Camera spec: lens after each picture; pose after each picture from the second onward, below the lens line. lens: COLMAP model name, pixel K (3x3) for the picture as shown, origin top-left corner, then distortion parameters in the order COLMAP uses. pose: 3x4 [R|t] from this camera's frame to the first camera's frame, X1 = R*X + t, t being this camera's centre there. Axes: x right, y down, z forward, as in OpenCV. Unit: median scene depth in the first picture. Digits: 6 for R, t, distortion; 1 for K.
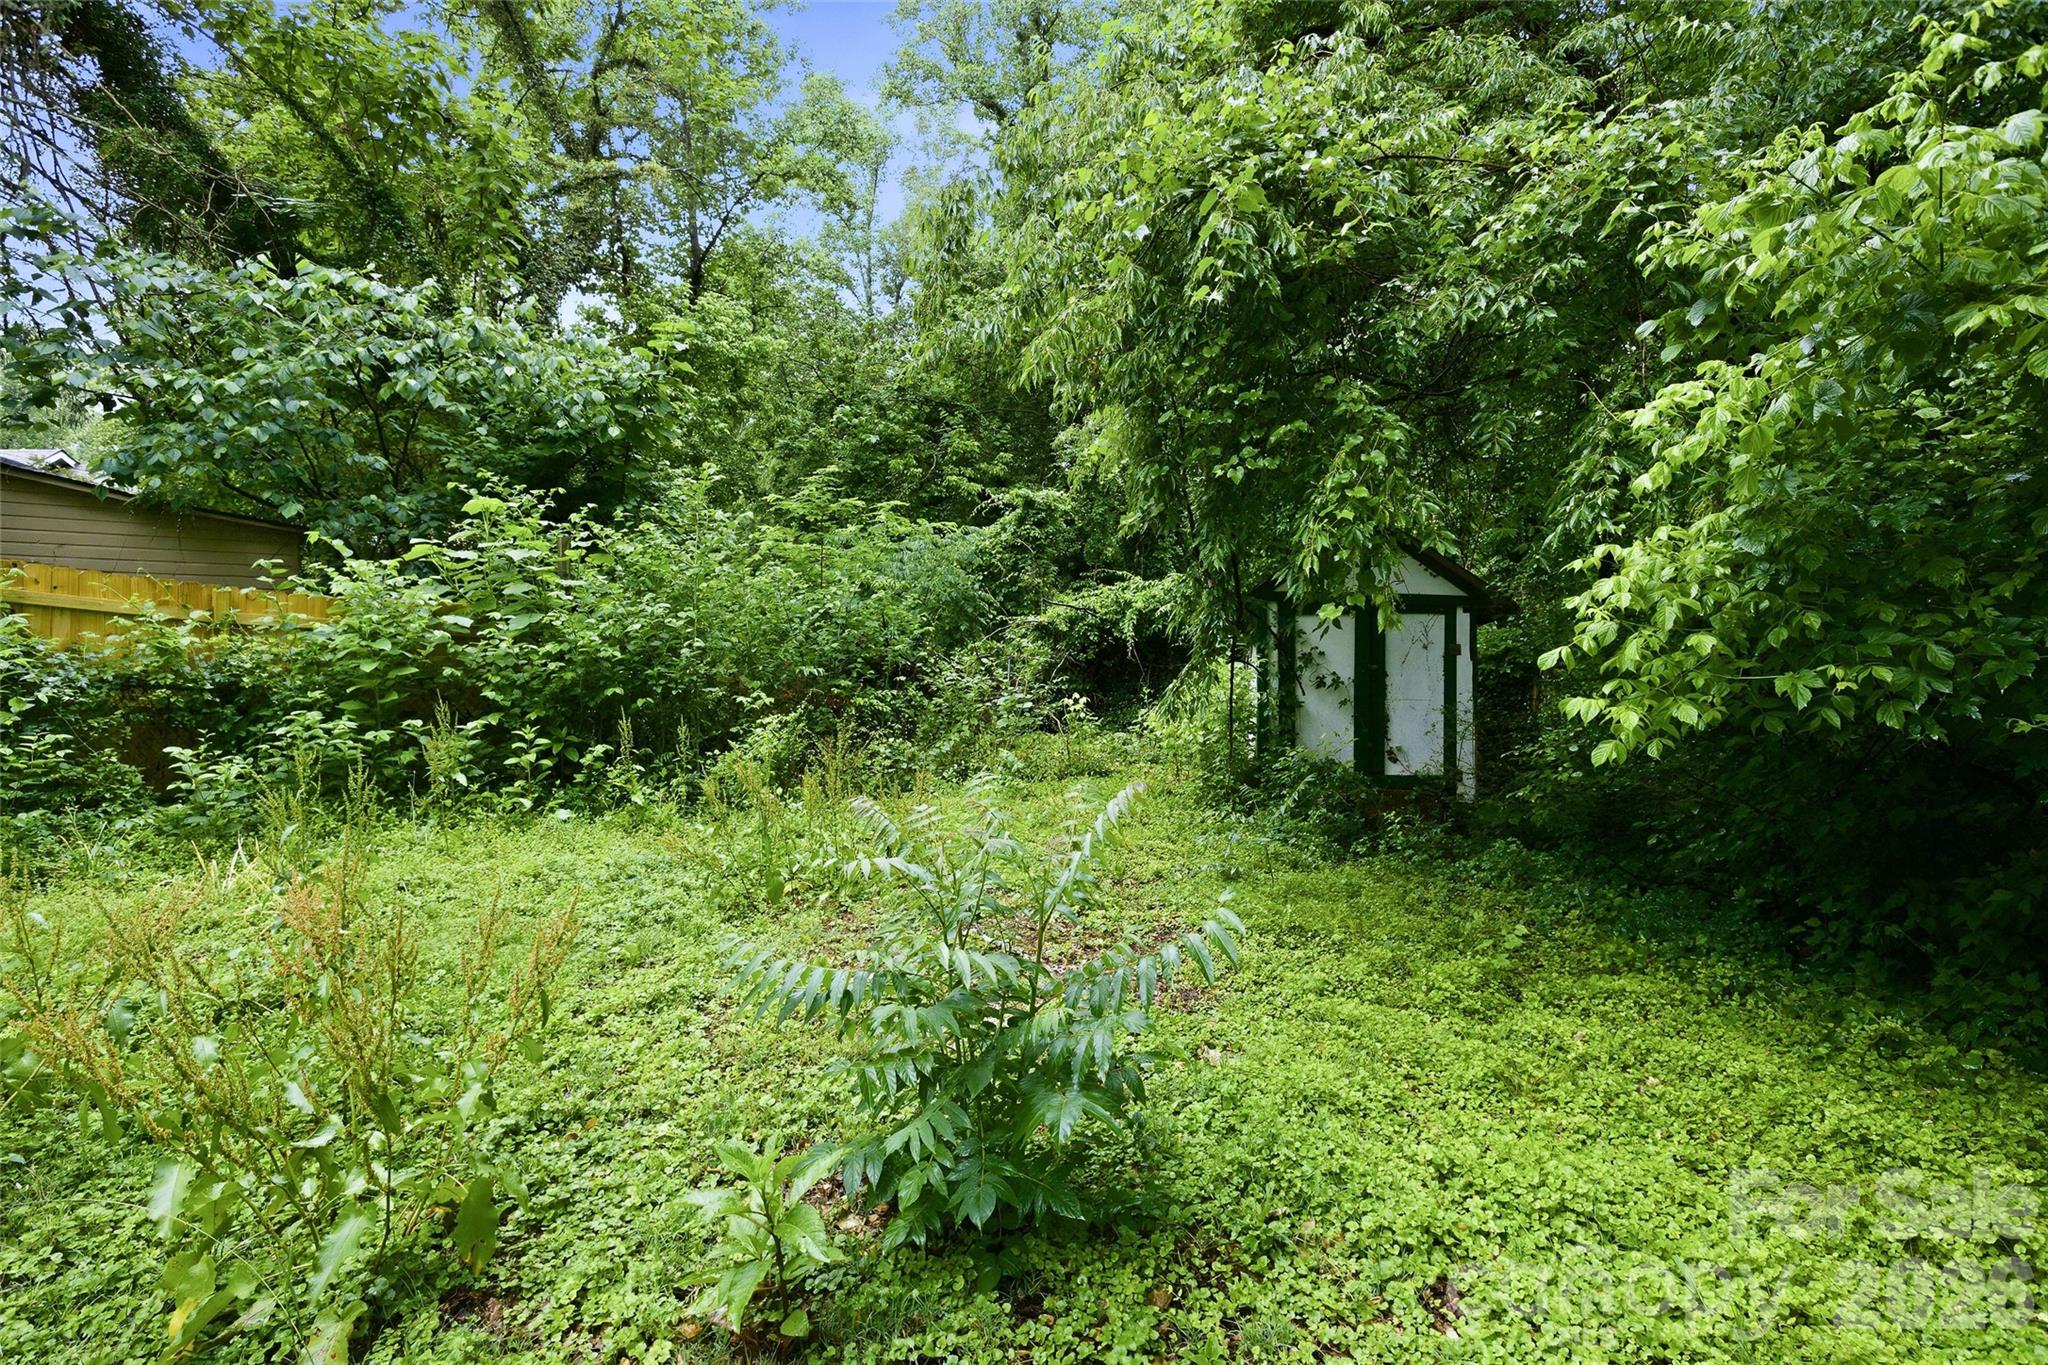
lens RADIAL K [[1047.7, 0, 1023.3], [0, 1047.7, 602.0], [0, 0, 1]] dist [-0.000628, 0.001603]
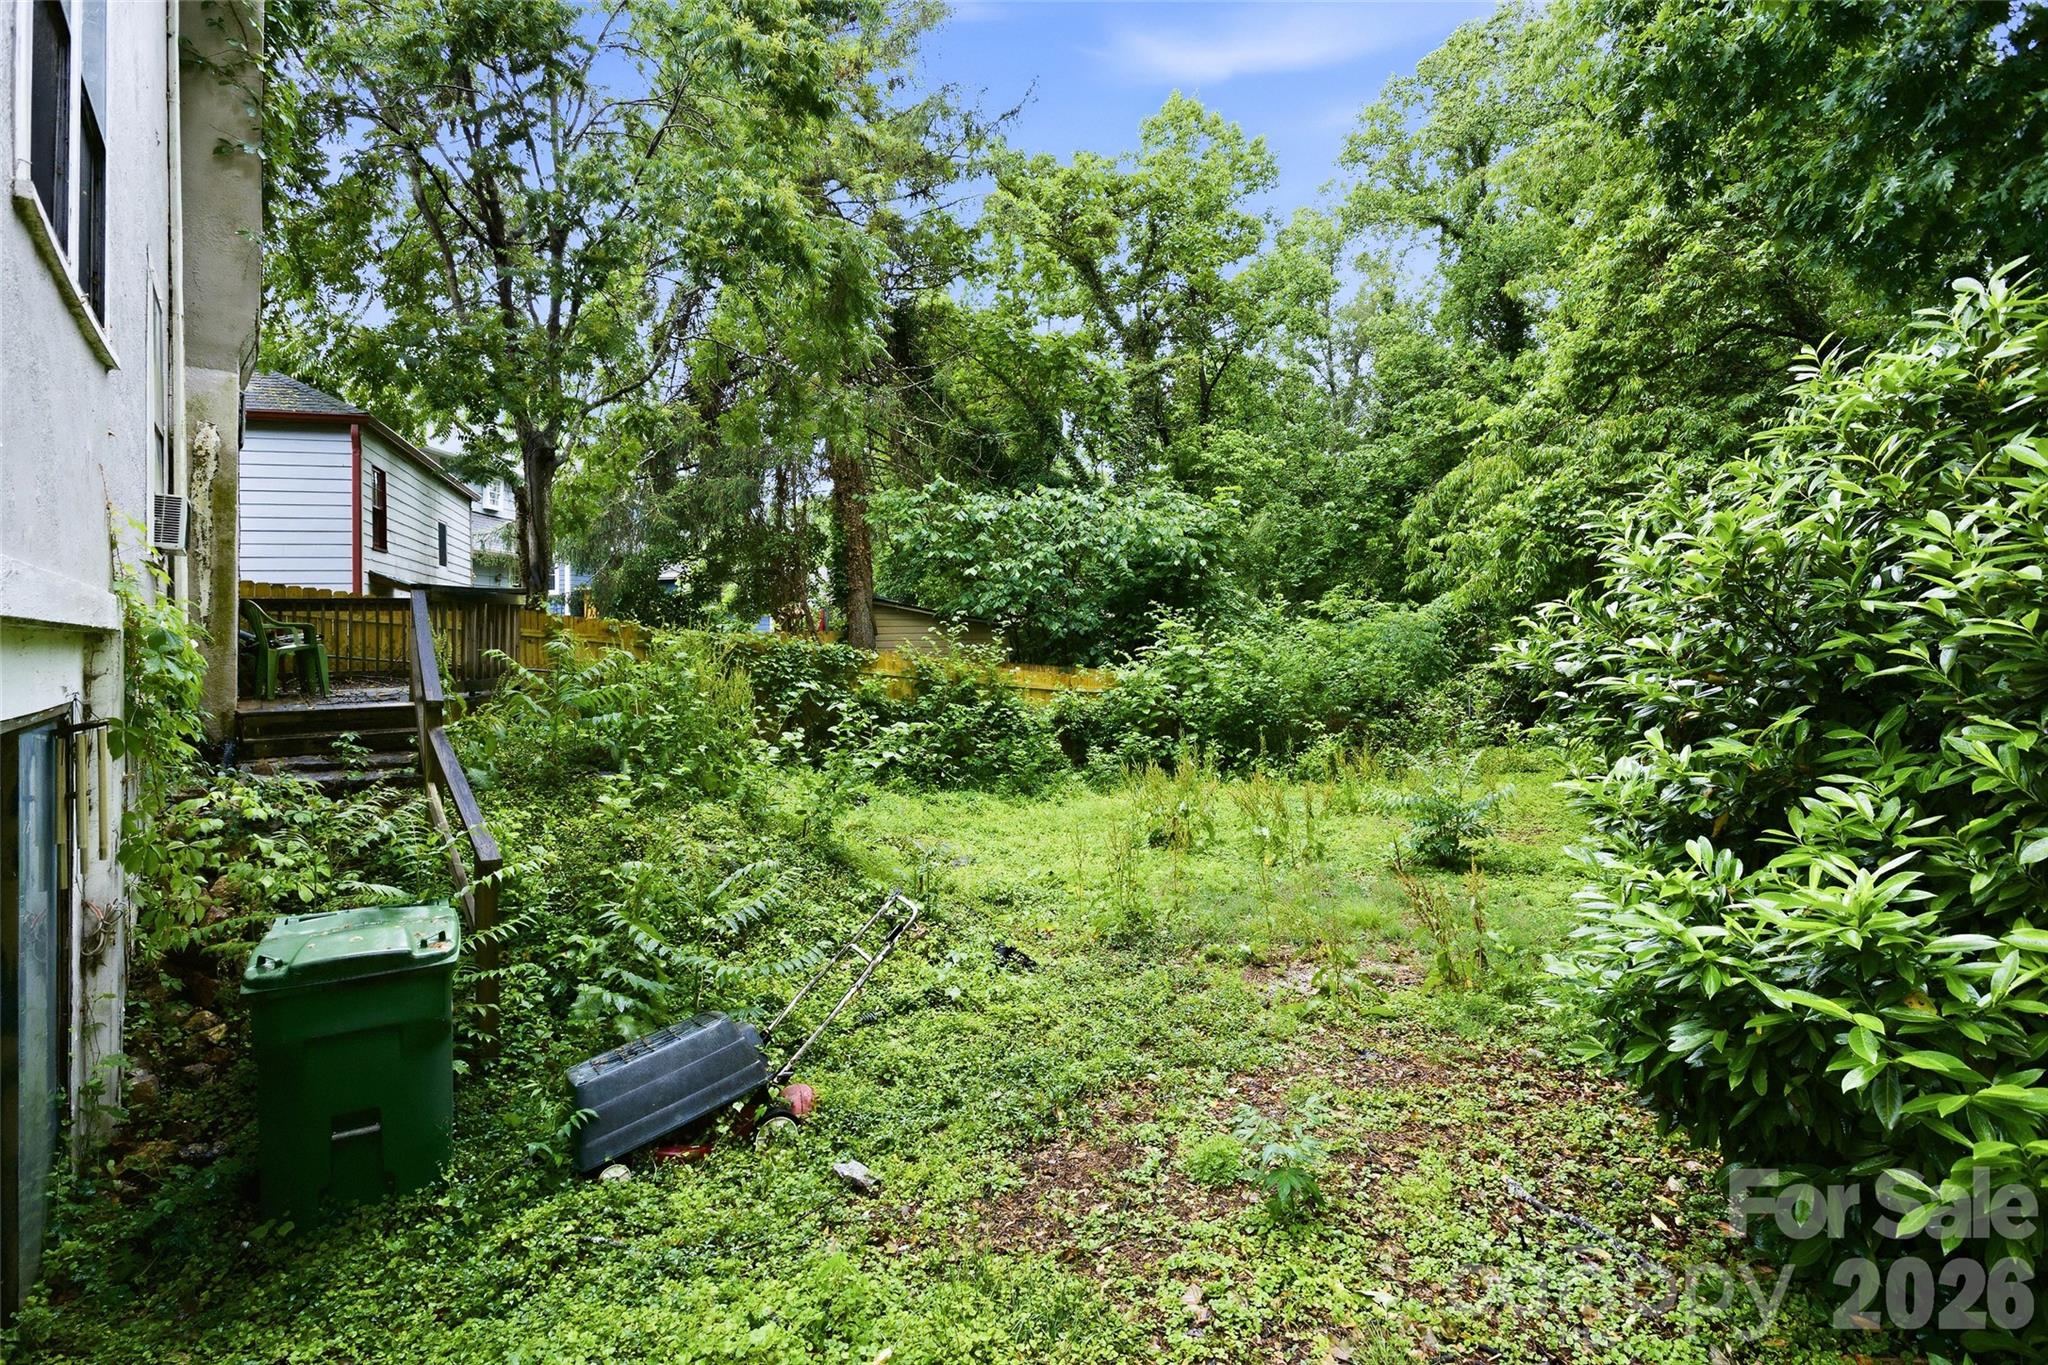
lens RADIAL K [[1047.7, 0, 1023.3], [0, 1047.7, 602.0], [0, 0, 1]] dist [-0.000628, 0.001603]
pose [[0.908268, -0.049466, -0.415453, 0.054901], [0.042000, 0.998750, -0.027096, -0.095846], [0.416275, 0.007162, 0.909211, -0.898756]]
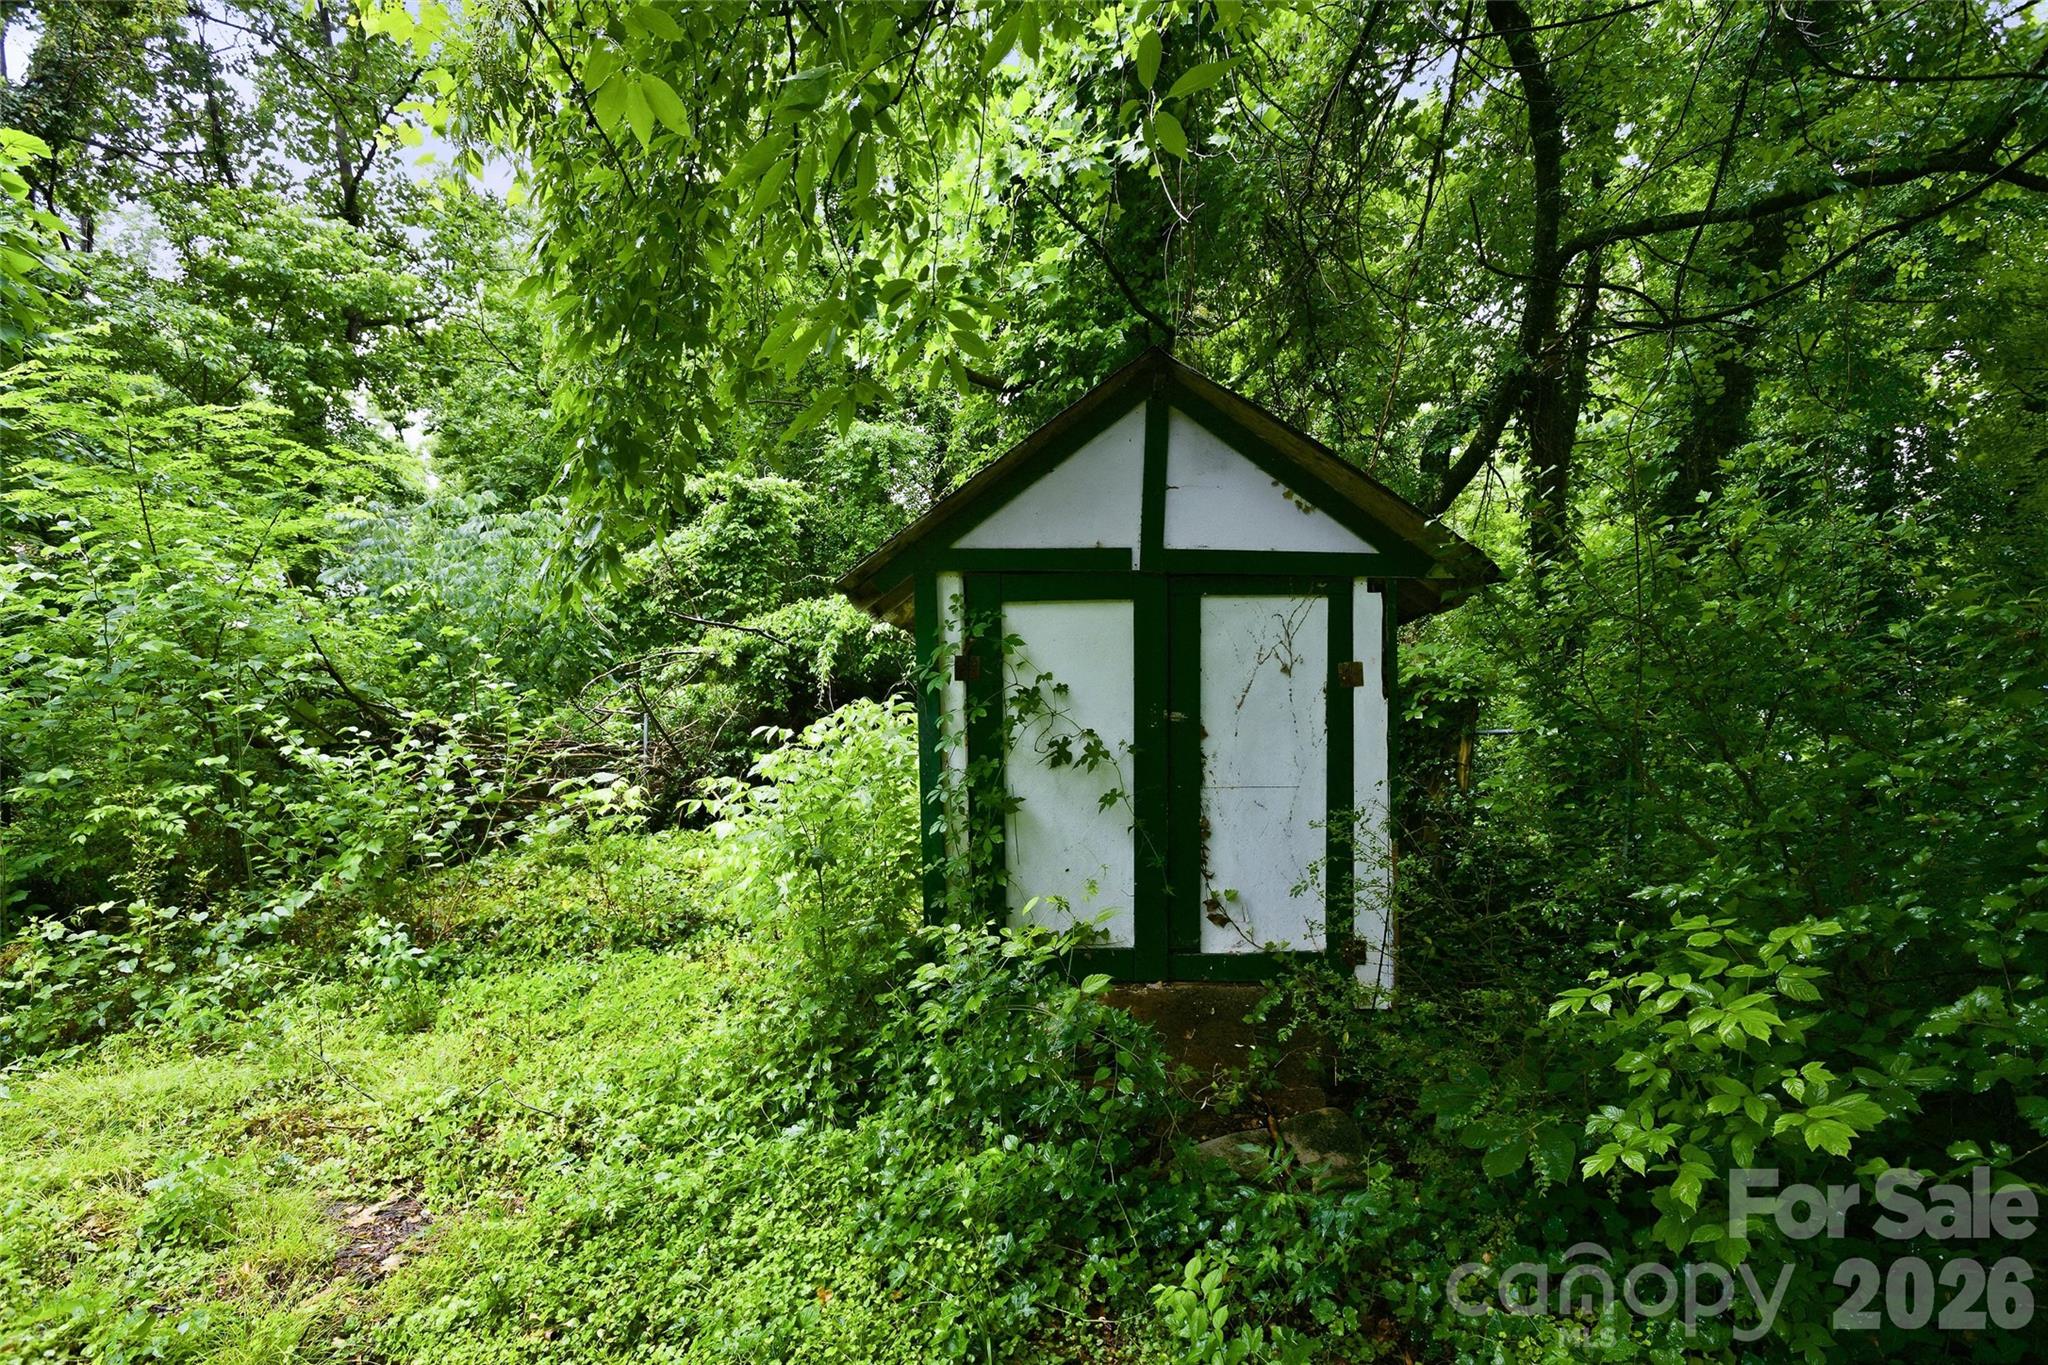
lens RADIAL K [[1017.2, 0, 1021.0], [0, 1017.2, 694.4], [0, 0, 1]] dist [-0.003372, 0.003138]
pose [[0.991679, -0.017096, 0.127593, 0.212107], [0.011987, 0.999099, 0.040703, 0.033816], [-0.128174, -0.038835, 0.990991, 0.574404]]
